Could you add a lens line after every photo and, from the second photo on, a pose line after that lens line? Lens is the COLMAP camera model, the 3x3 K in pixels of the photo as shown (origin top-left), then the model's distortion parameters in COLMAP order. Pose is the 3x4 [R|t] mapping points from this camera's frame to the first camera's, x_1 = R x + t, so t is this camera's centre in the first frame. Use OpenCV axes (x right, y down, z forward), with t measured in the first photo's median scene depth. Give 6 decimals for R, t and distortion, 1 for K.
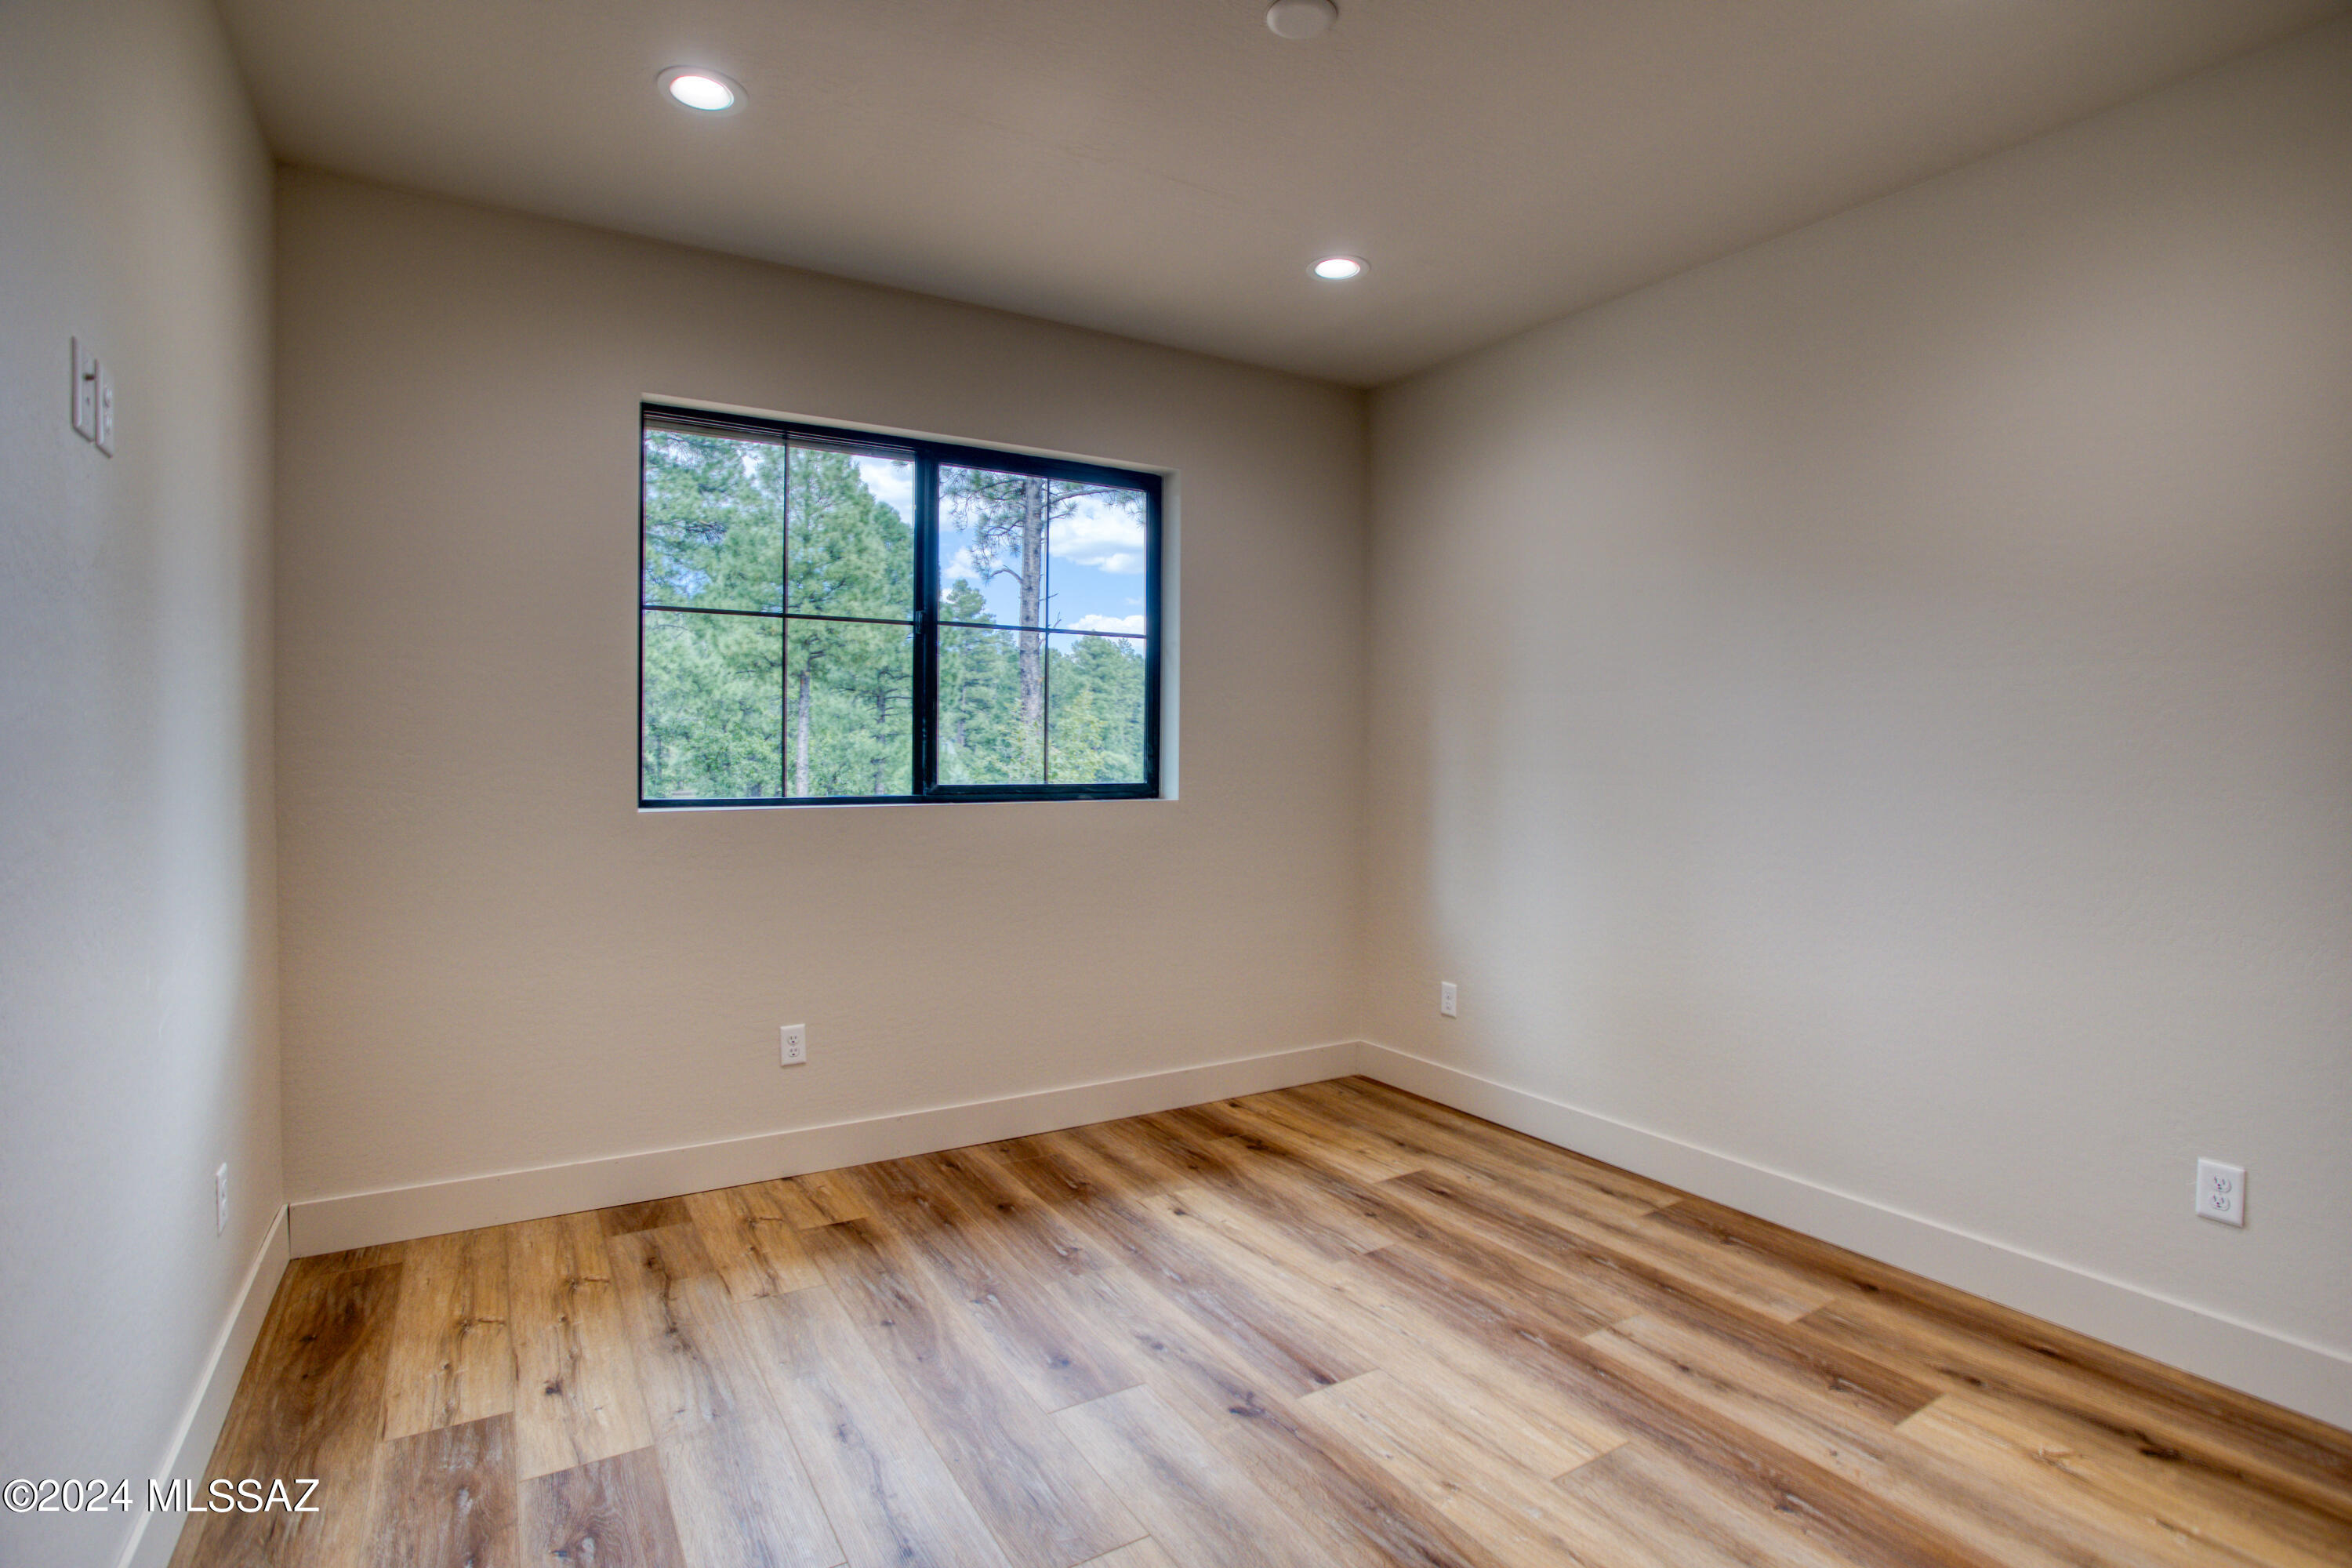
lens RADIAL K [[1190.4, 0, 1191.6], [0, 1190.4, 757.0], [0, 0, 1]] dist [-0.074394, 0.027963]
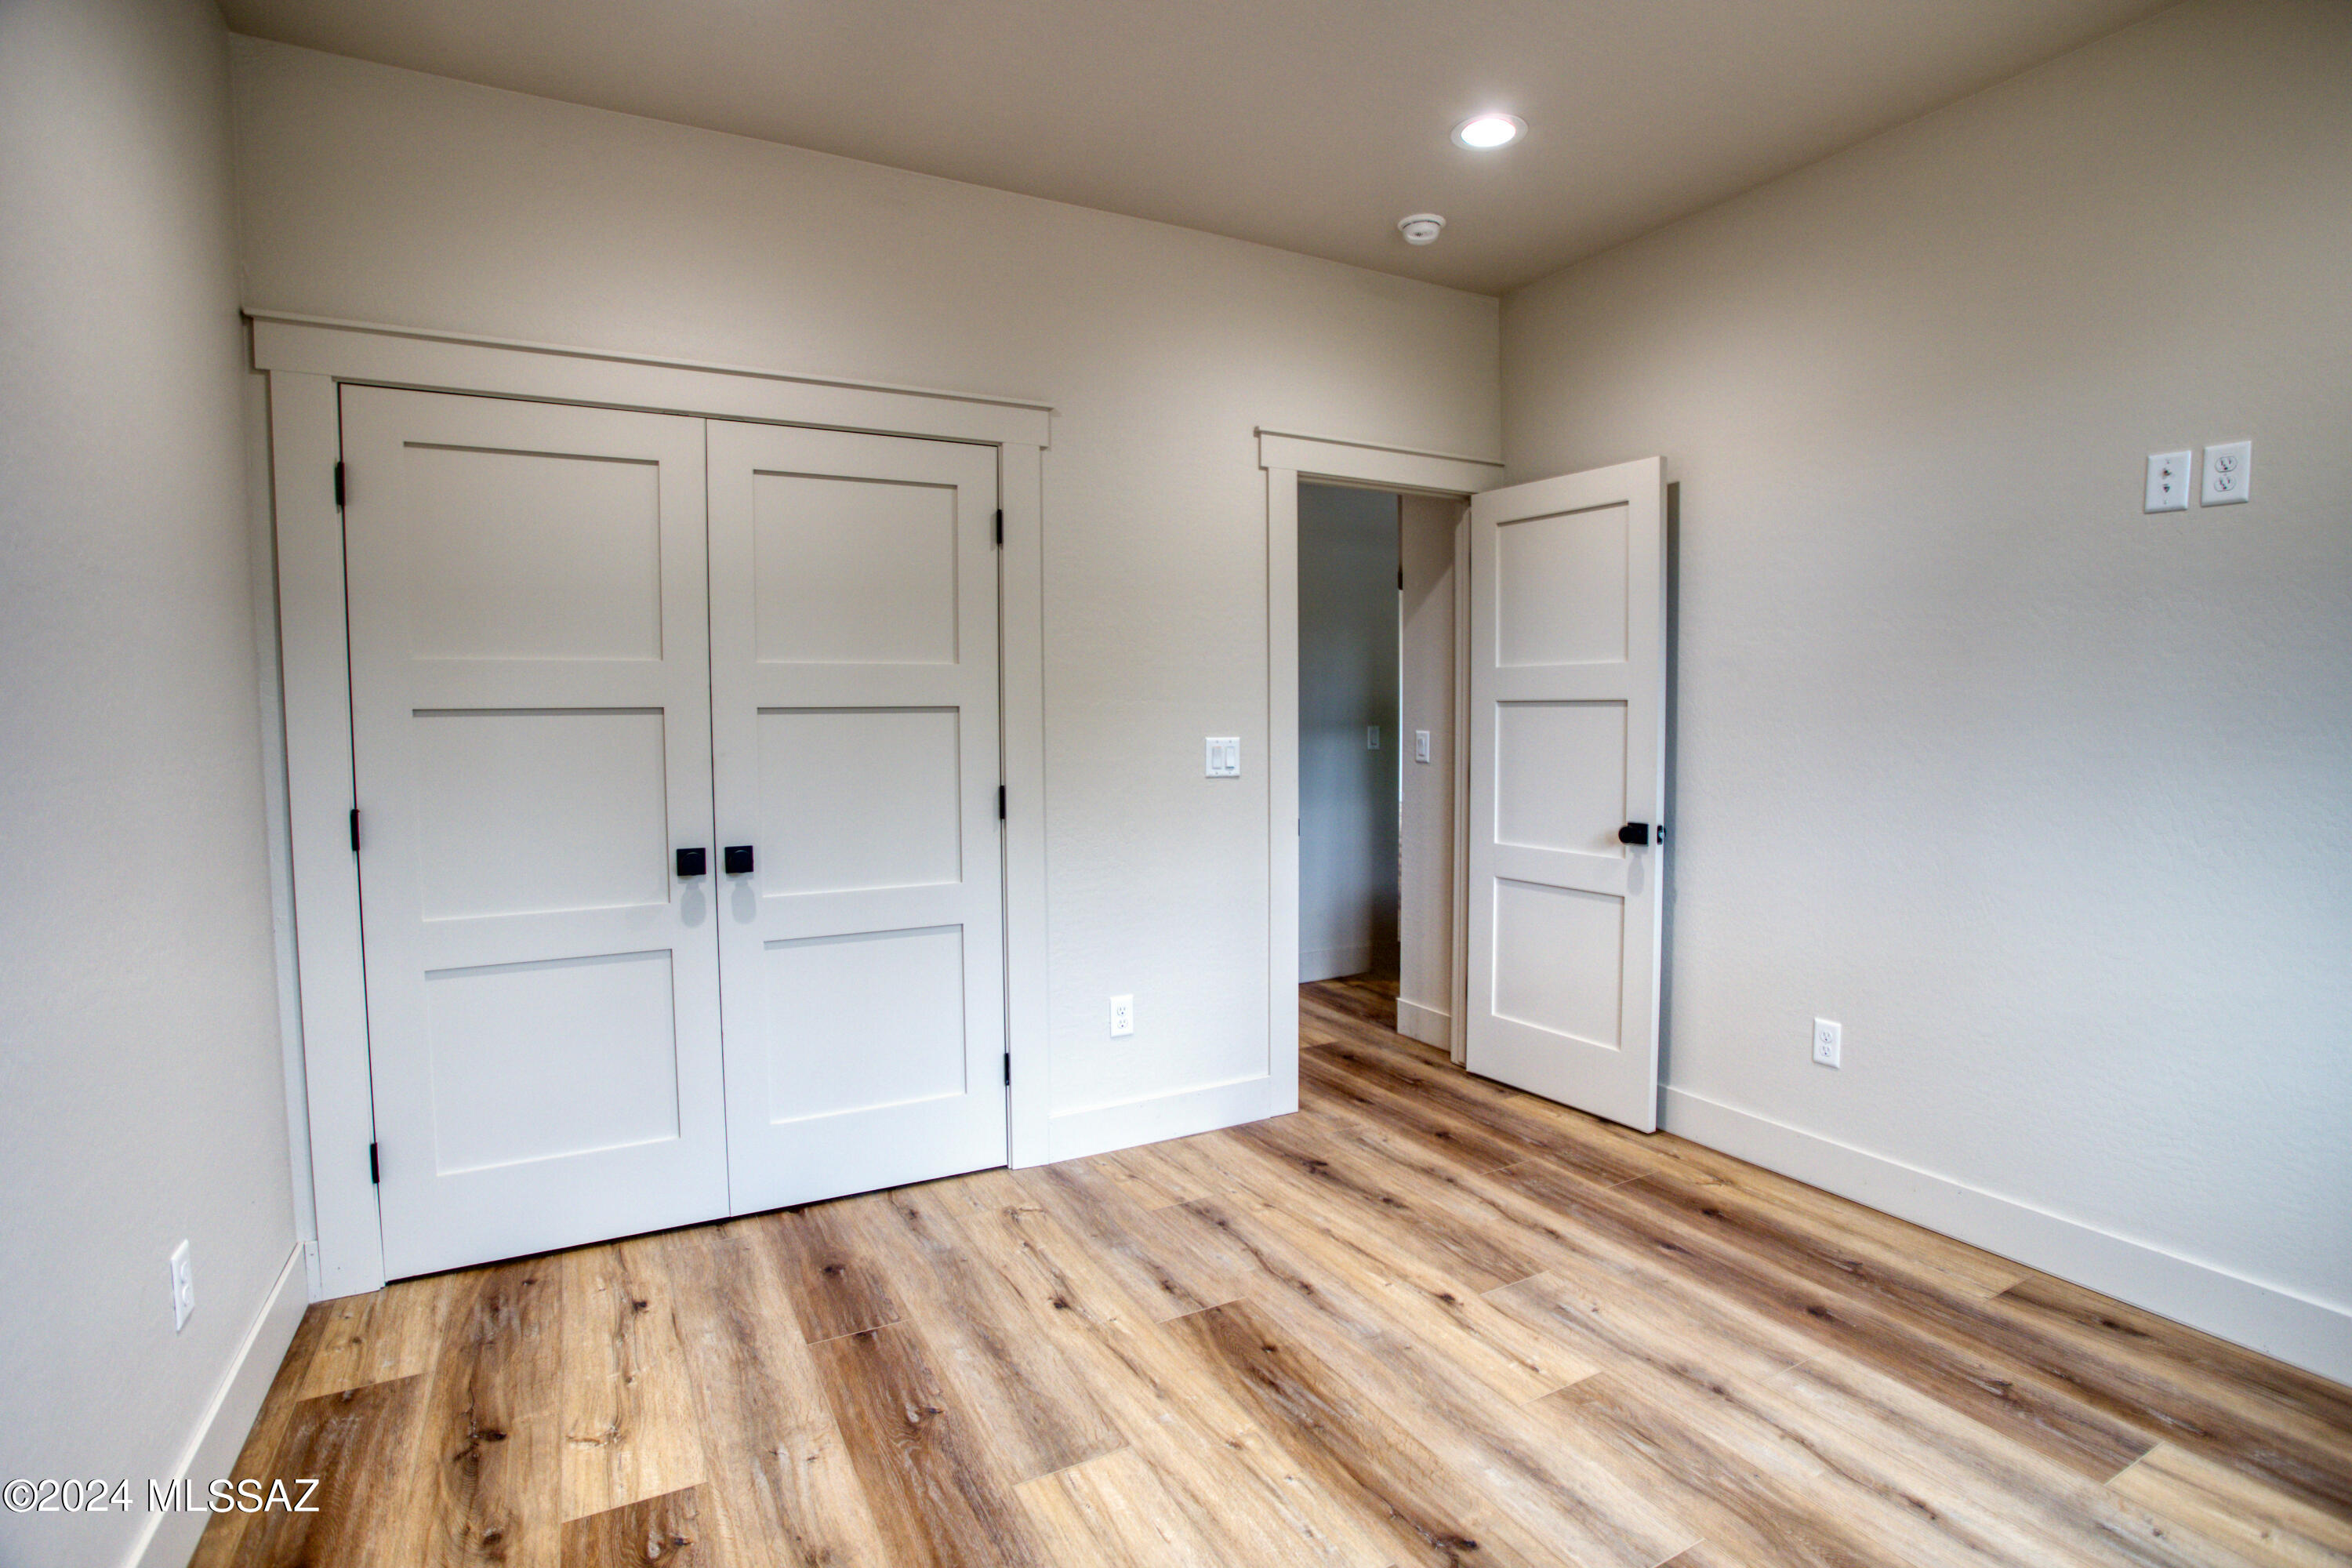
lens RADIAL K [[1190.4, 0, 1191.6], [0, 1190.4, 757.0], [0, 0, 1]] dist [-0.074394, 0.027963]
pose [[-0.998177, -0.001234, 0.060340, 0.201258], [0.001183, 0.999198, 0.040018, -0.006277], [-0.060341, 0.040016, -0.997375, 1.986091]]
